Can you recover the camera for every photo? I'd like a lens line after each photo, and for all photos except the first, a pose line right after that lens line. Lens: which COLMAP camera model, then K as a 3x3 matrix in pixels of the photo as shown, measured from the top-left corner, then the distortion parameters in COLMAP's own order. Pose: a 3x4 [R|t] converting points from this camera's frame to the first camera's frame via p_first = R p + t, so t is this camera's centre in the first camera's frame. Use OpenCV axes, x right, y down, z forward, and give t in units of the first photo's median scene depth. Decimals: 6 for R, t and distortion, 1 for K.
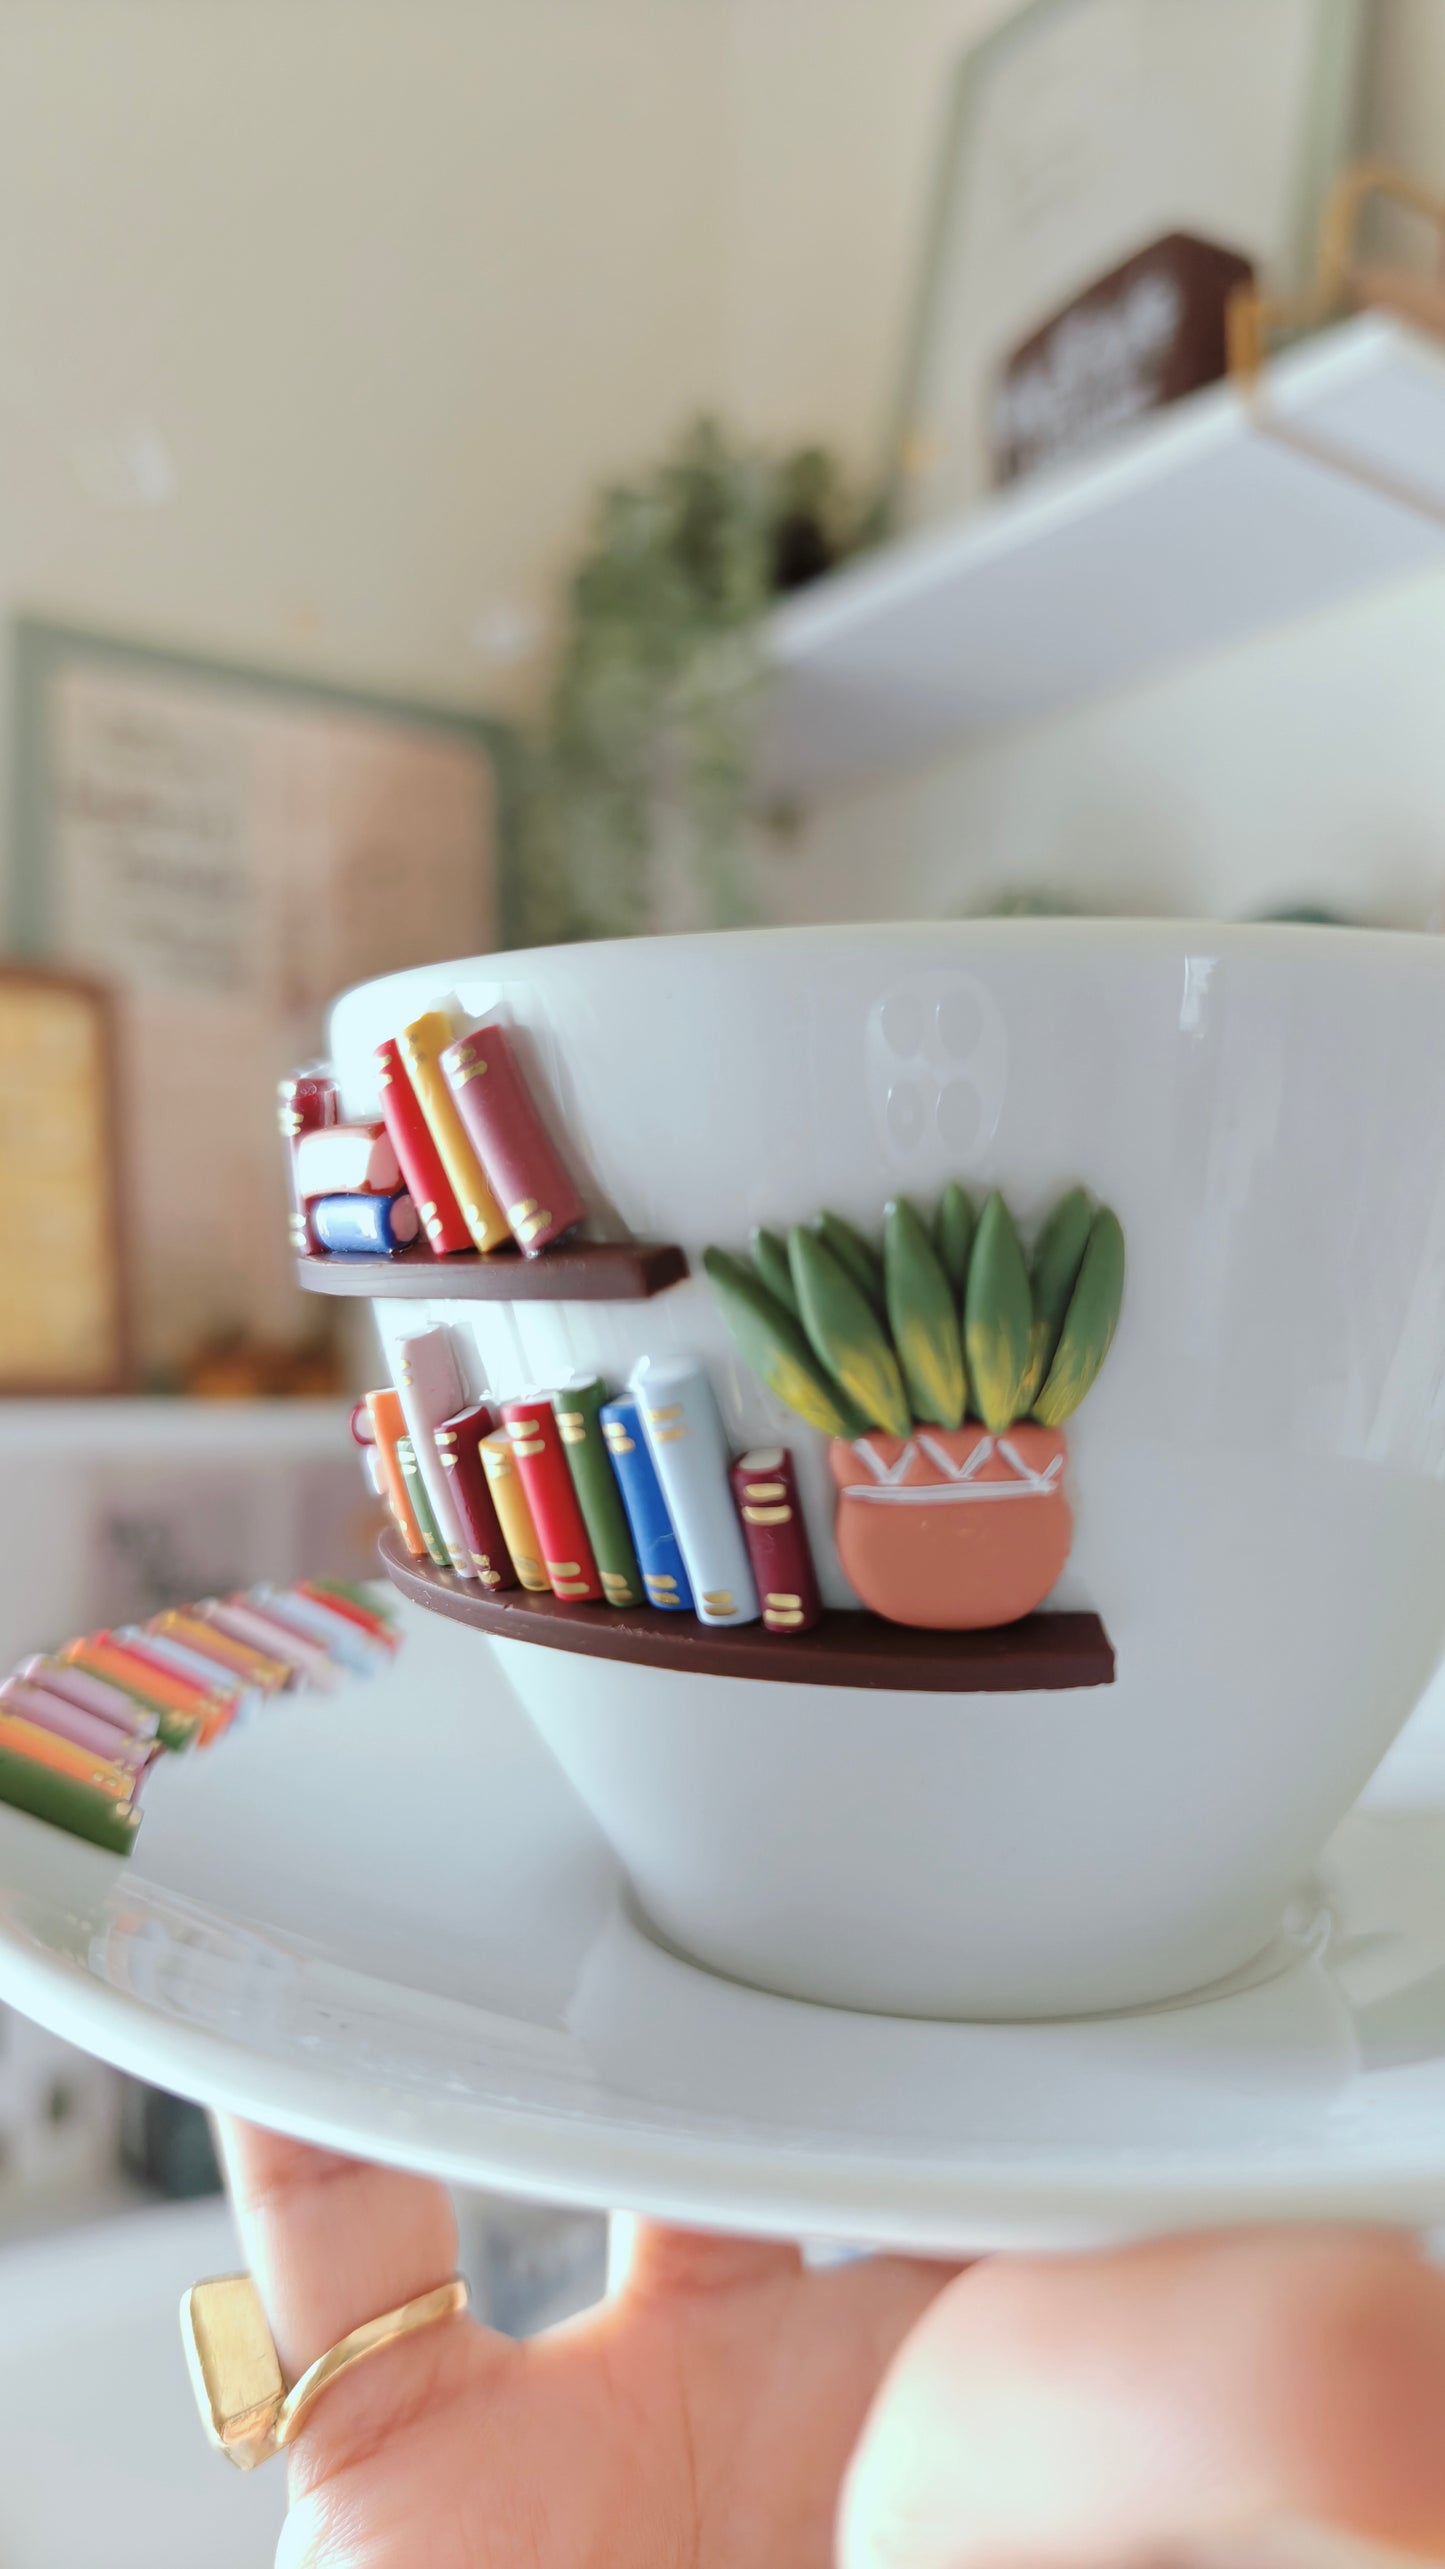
lens RADIAL K [[1959.8, 0, 722.5], [0, 1959.8, 1284.5], [0, 0, 1]] dist [0.000252, -0.063080]
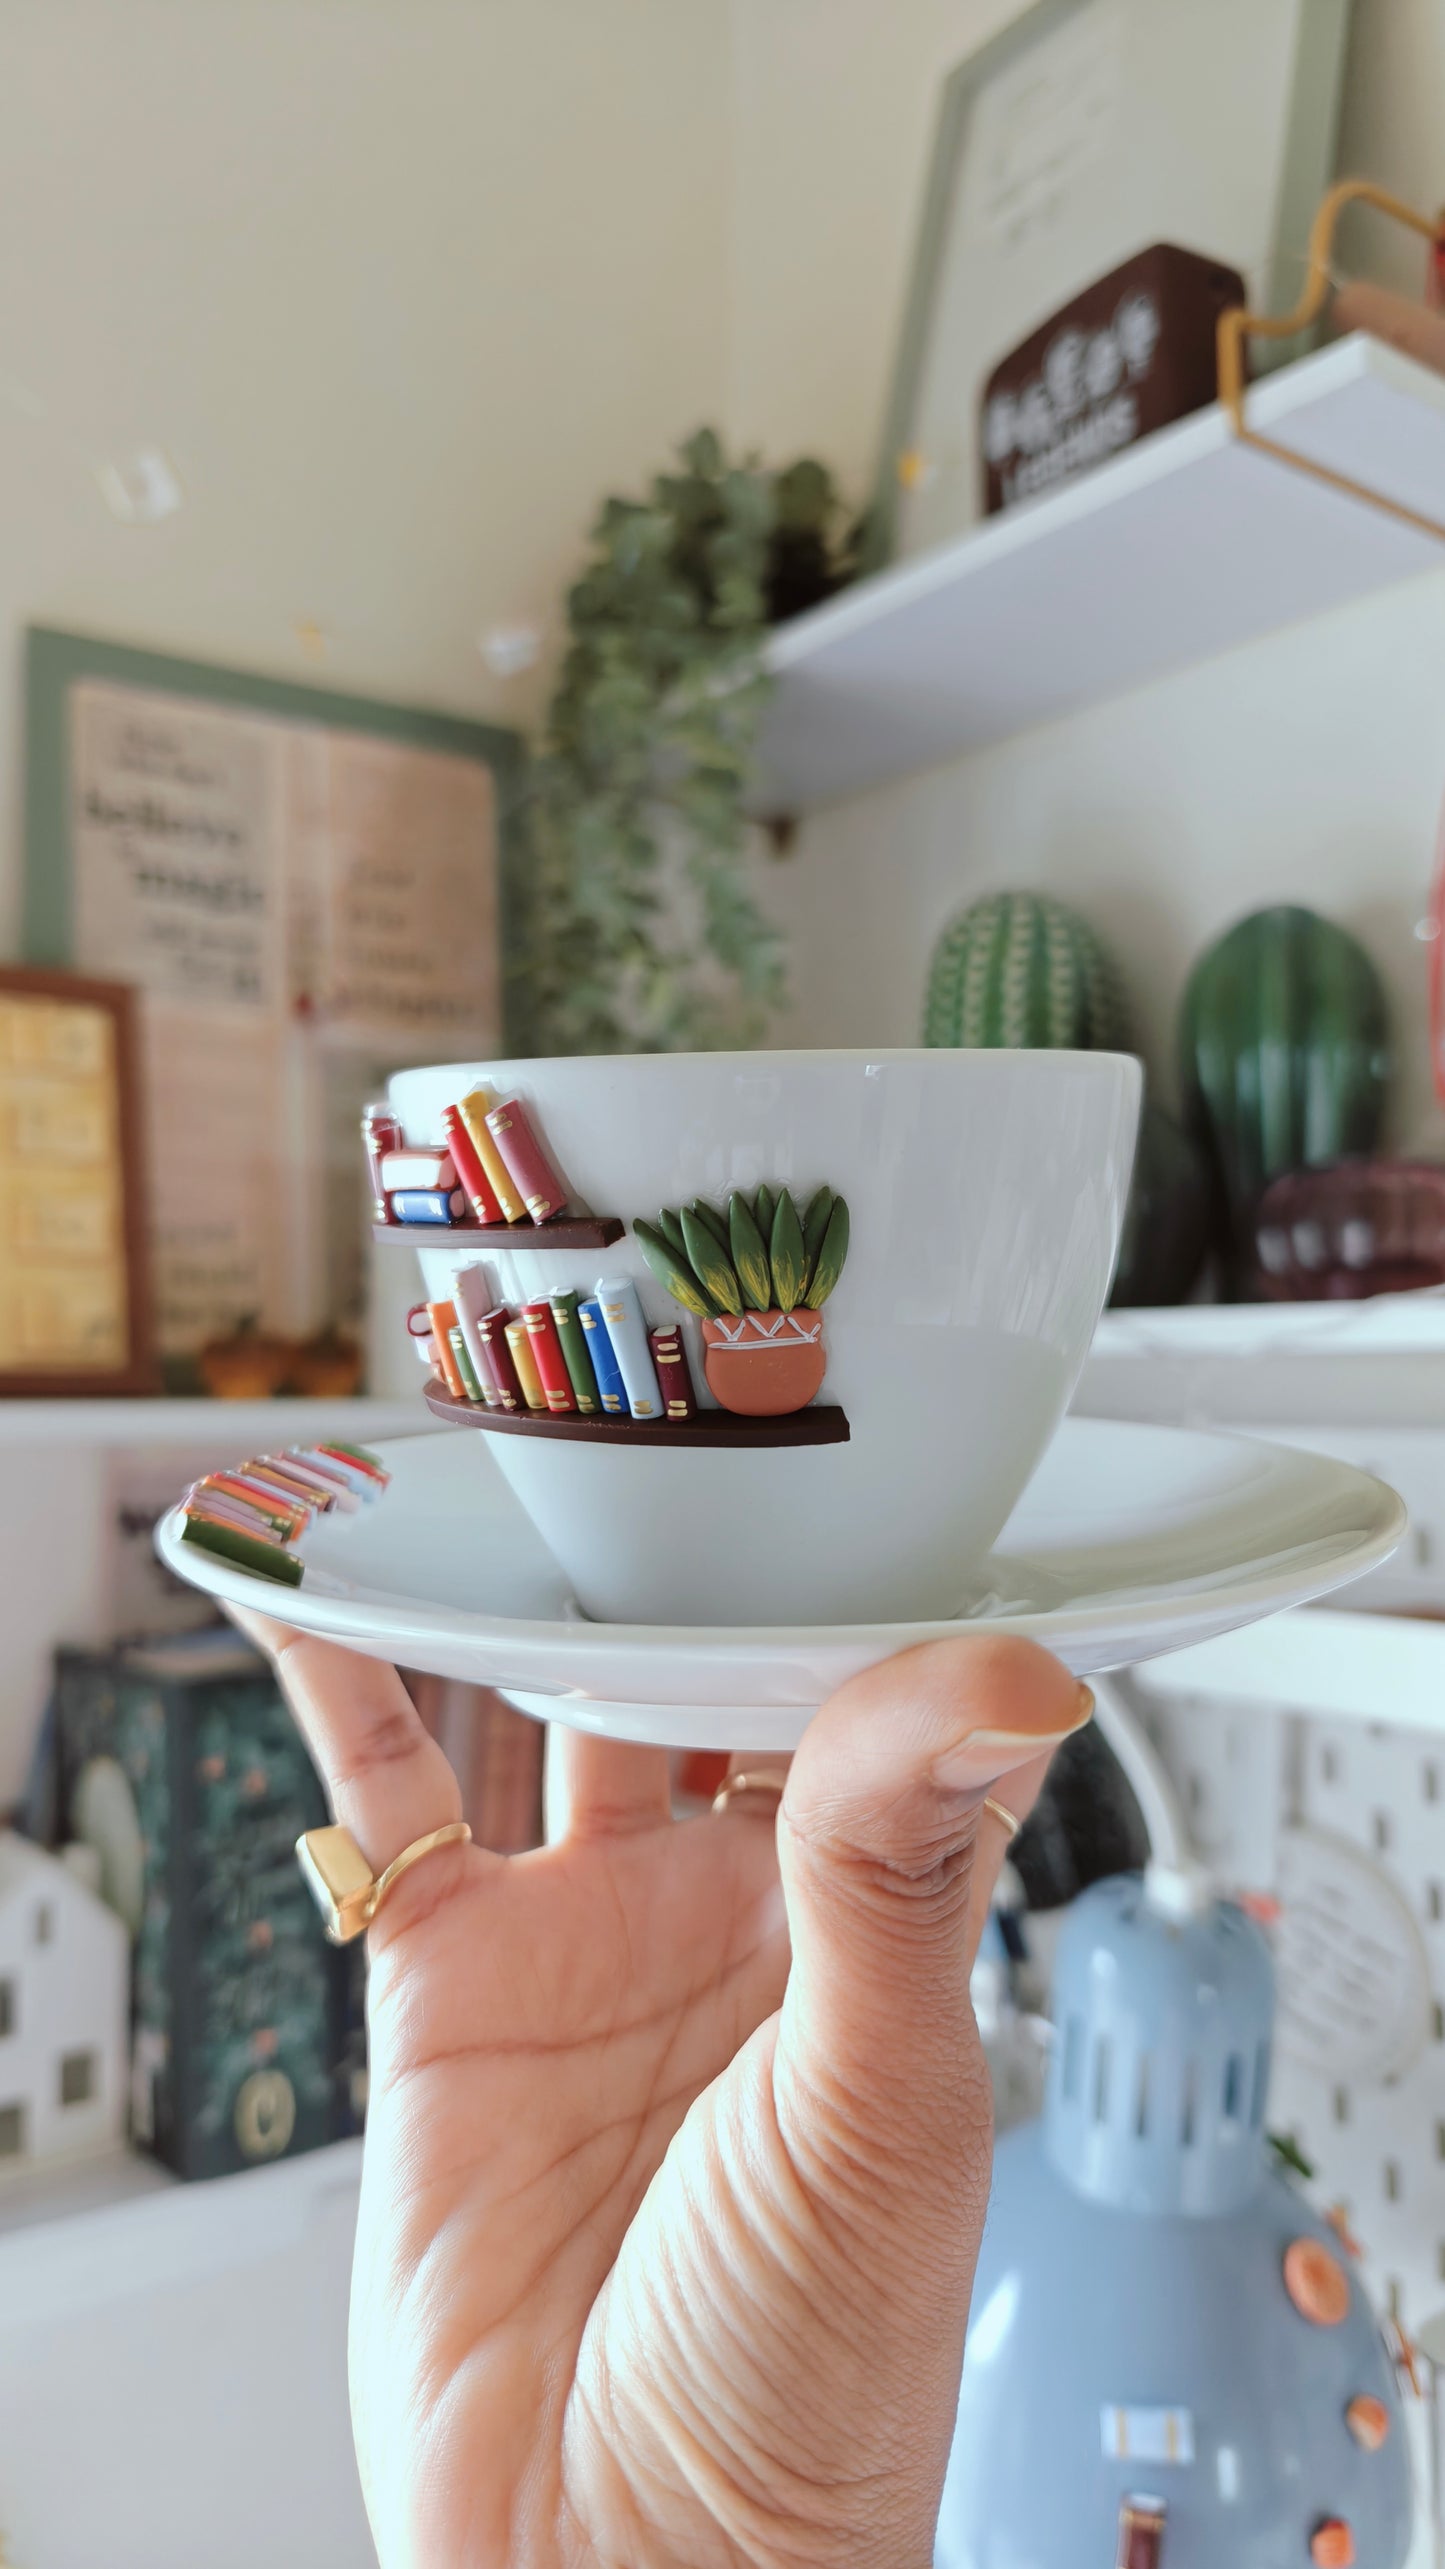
lens RADIAL K [[1959.8, 0, 722.5], [0, 1959.8, 1284.5], [0, 0, 1]] dist [0.000252, -0.063080]
pose [[0.994917, -0.019628, 0.098767, -0.108117], [0.016460, 0.999327, 0.032788, -0.016057], [-0.099344, -0.030996, 0.994570, -0.870235]]
